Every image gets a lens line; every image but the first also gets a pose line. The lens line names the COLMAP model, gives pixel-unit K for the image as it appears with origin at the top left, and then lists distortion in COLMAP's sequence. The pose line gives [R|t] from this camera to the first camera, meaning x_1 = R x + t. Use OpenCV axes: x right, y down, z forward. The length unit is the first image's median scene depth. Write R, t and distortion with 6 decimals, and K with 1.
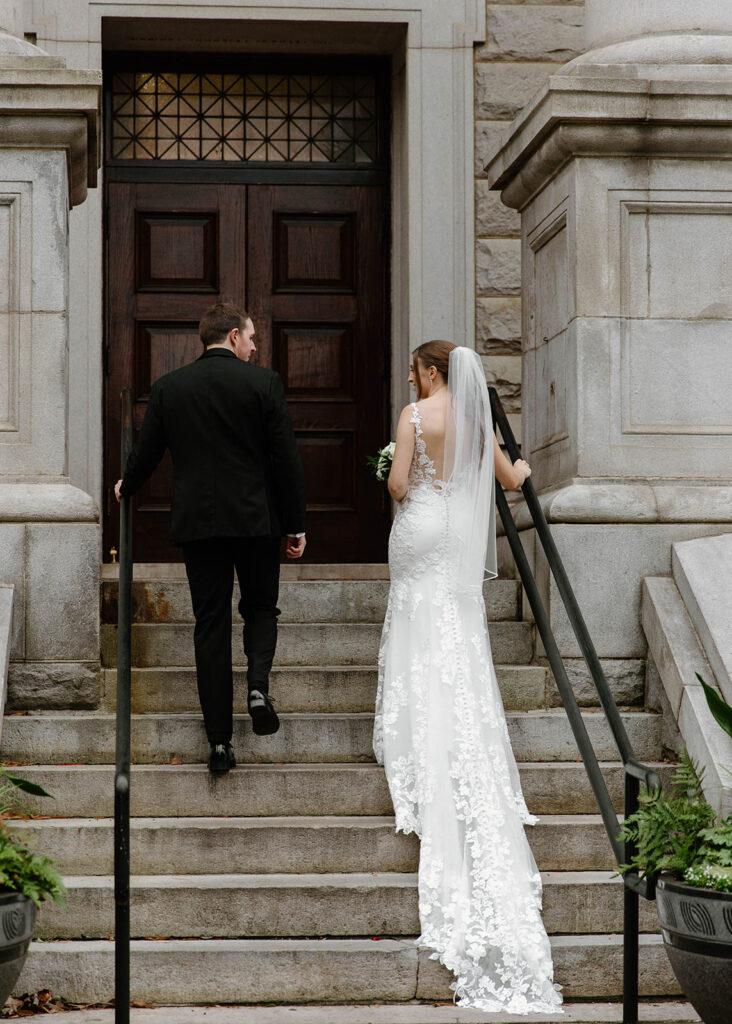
lens RADIAL K [[2370.1, 0, 365.9], [0, 2370.1, 544.1], [0, 0, 1]] dist [0.032078, 0.026381]
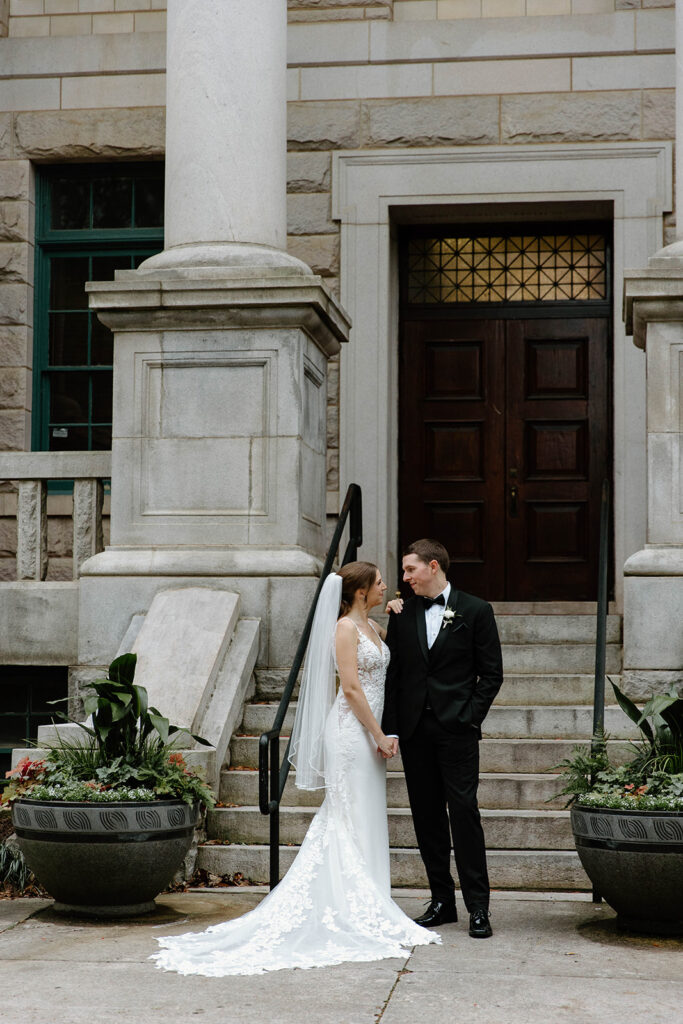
lens RADIAL K [[2037.6, 0, 341.5], [0, 2037.6, 512.0], [0, 0, 1]] dist [0.017509, 0.010008]
pose [[0.978838, -0.008328, -0.204468, 0.161883], [0.001547, 0.999444, -0.033303, -0.006756], [0.204632, 0.032282, 0.978307, -0.252707]]
